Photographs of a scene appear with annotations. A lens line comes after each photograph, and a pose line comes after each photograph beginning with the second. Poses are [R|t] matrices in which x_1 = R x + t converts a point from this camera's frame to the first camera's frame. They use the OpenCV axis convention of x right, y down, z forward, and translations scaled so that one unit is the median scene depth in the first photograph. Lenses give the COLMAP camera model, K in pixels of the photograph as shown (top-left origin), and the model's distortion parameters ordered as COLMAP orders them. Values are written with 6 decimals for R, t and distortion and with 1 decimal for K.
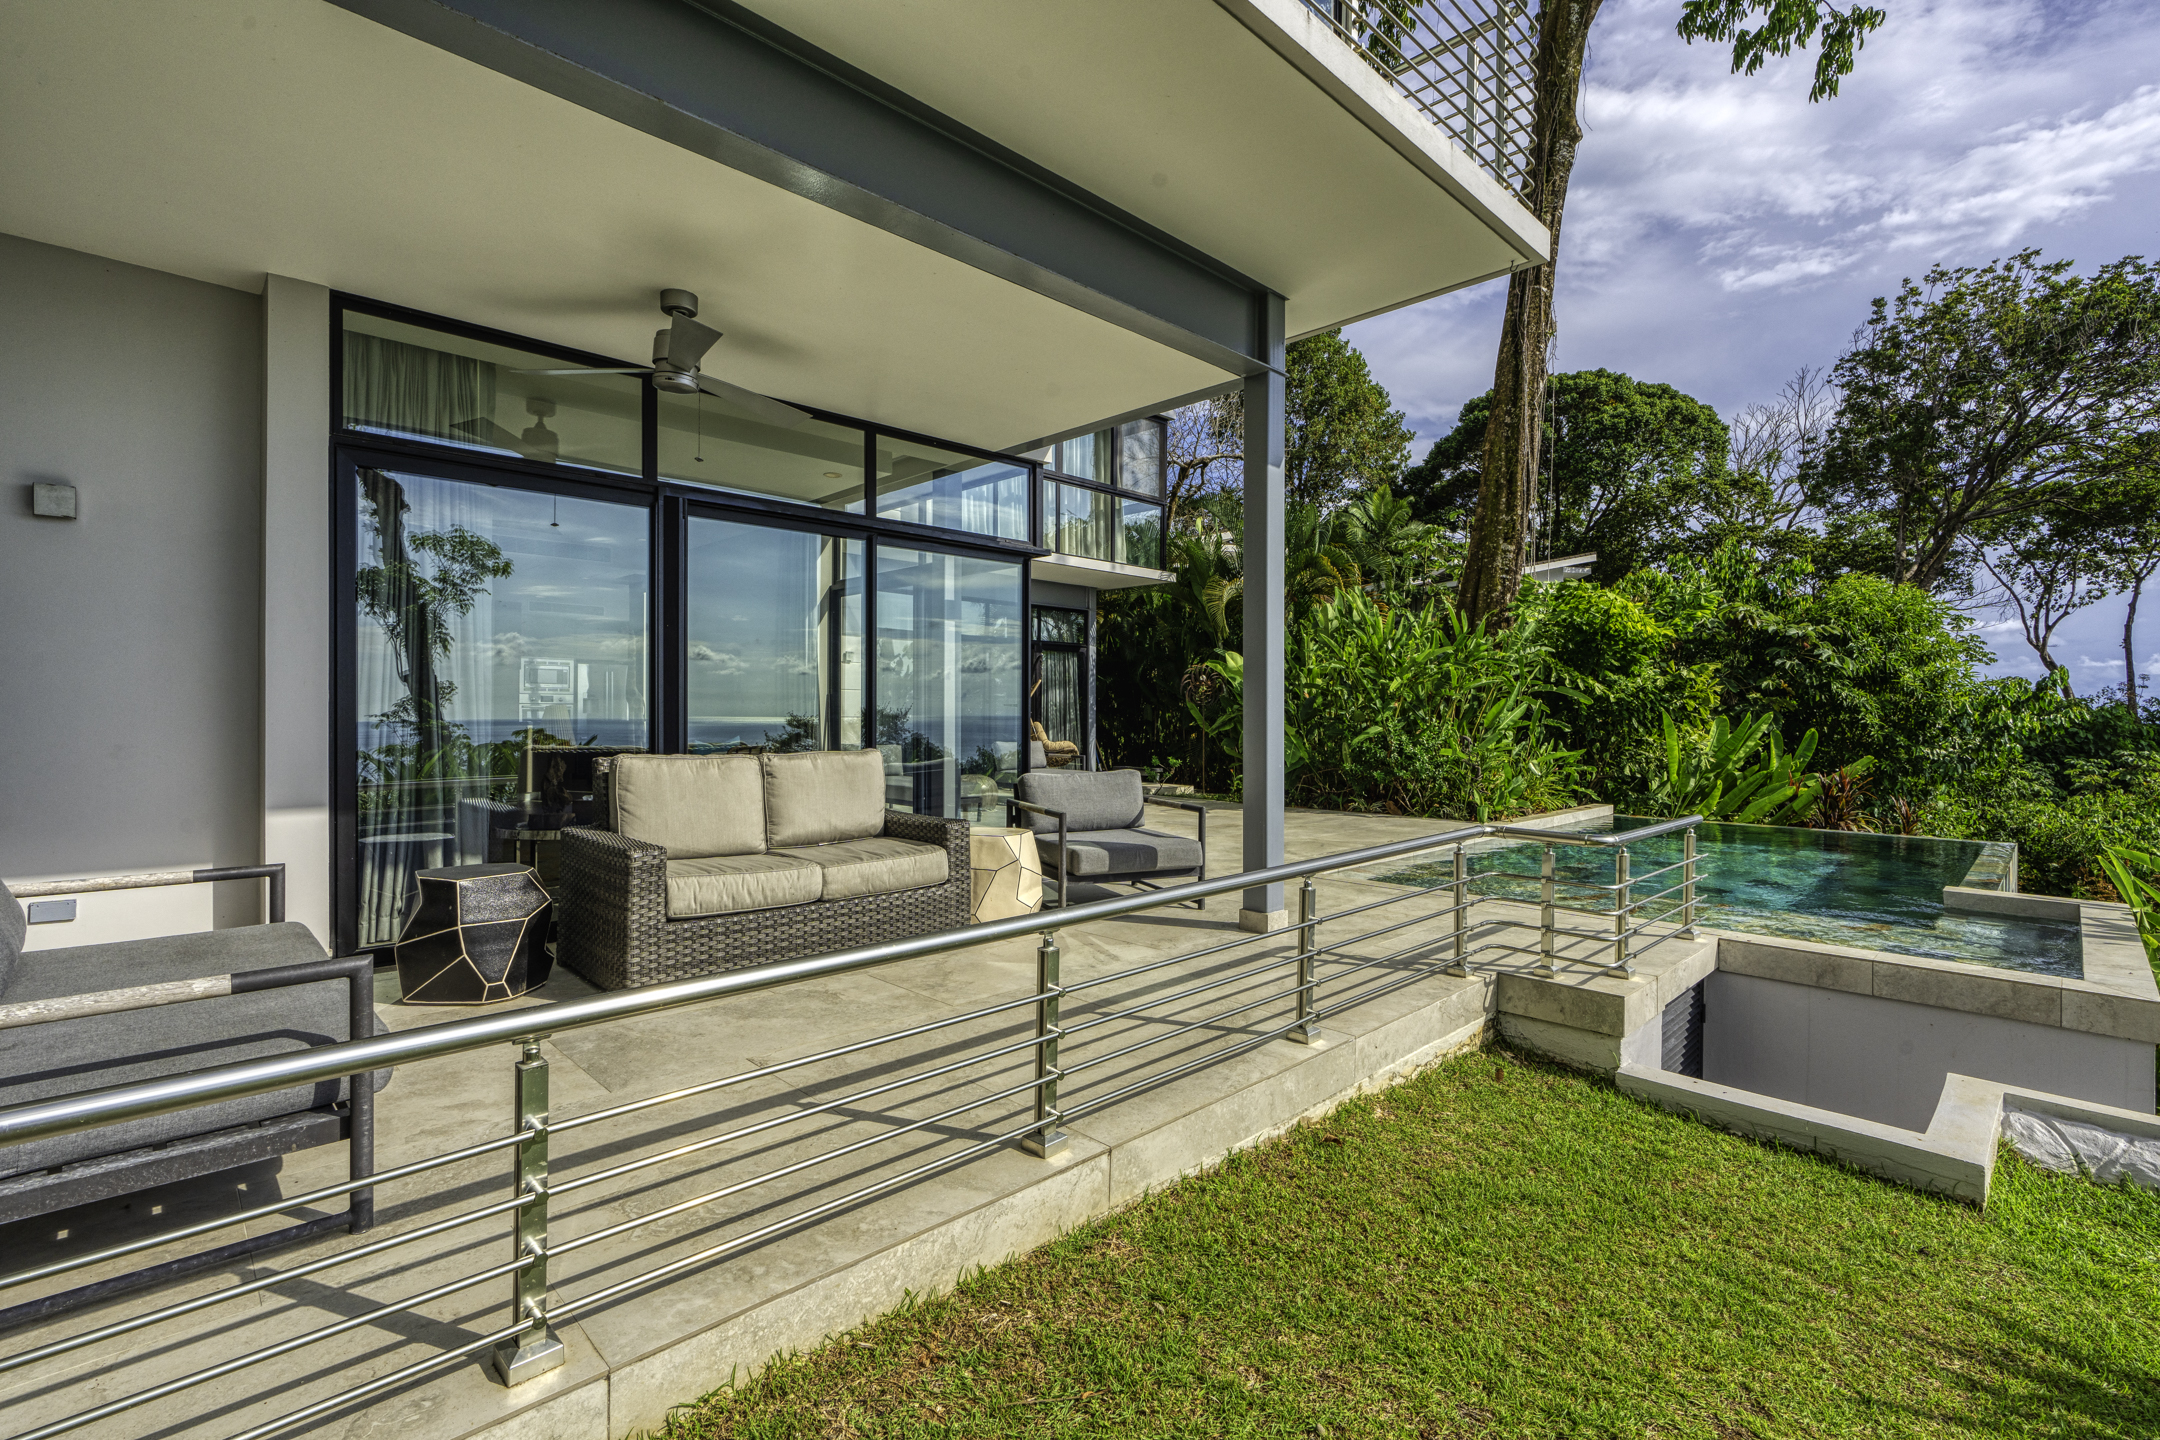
lens RADIAL K [[958.2, 0, 1078.7], [0, 958.2, 712.8], [0, 0, 1]] dist [-0.006094, 0.000439]
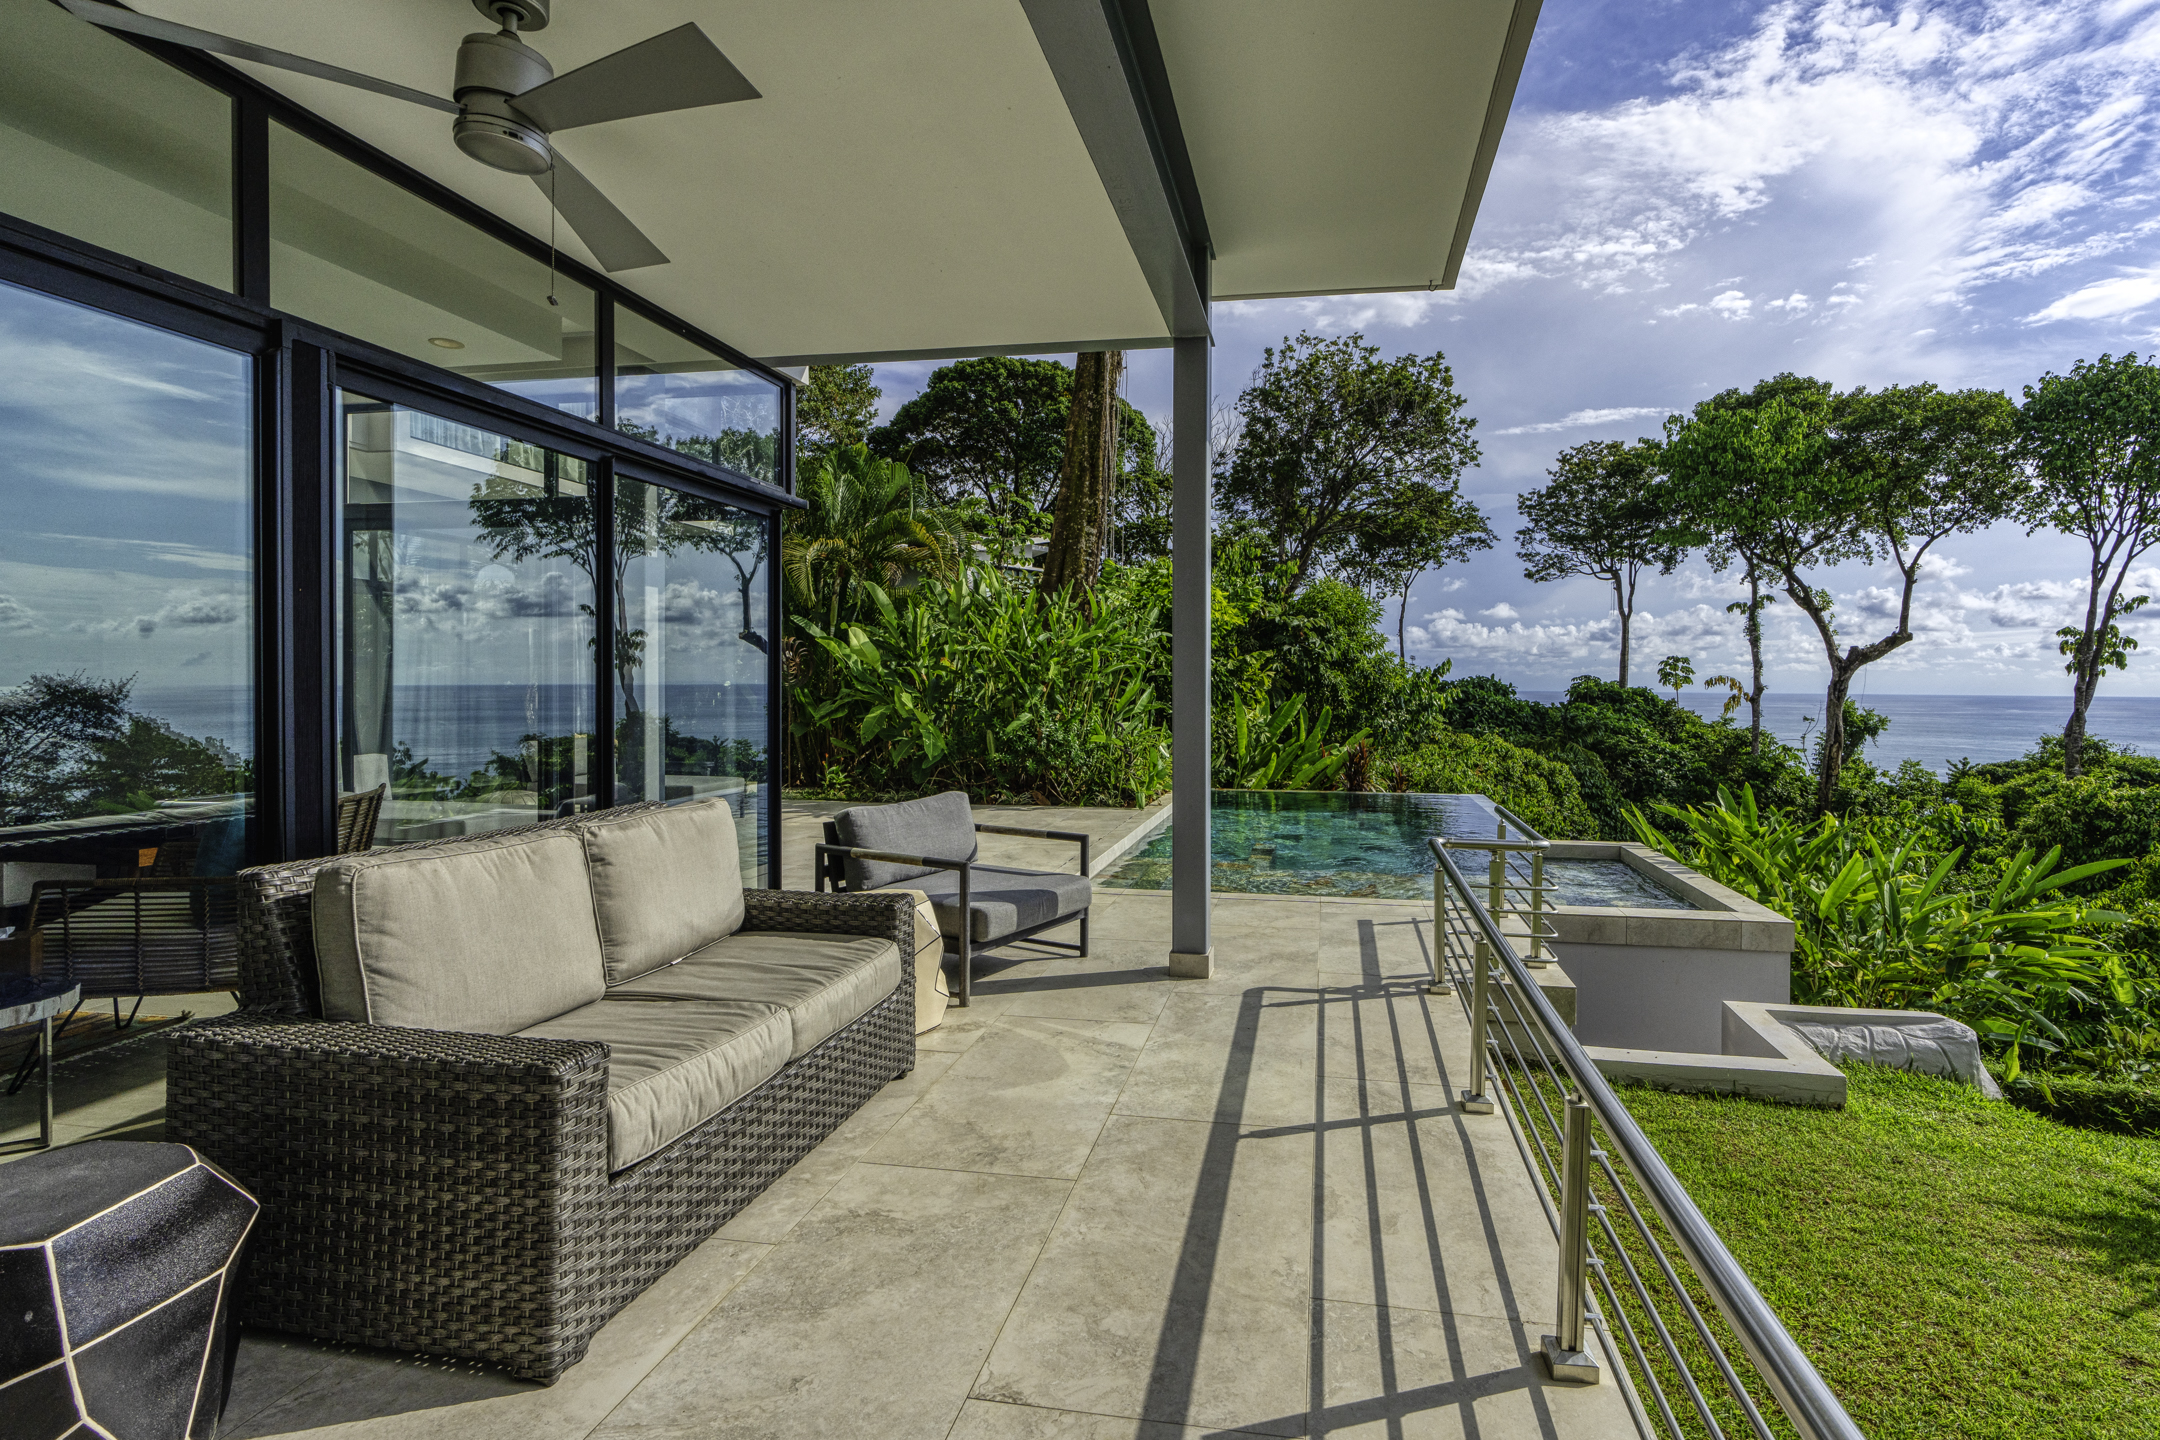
lens RADIAL K [[1003.9, 0, 1156.2], [0, 1003.9, 683.2], [0, 0, 1]] dist [-0.002596, 0.000979]
pose [[0.800600, -0.002985, 0.599192, -0.141034], [-0.000132, 0.999987, 0.005159, -0.016016], [-0.599200, -0.004210, 0.800589, 0.103866]]
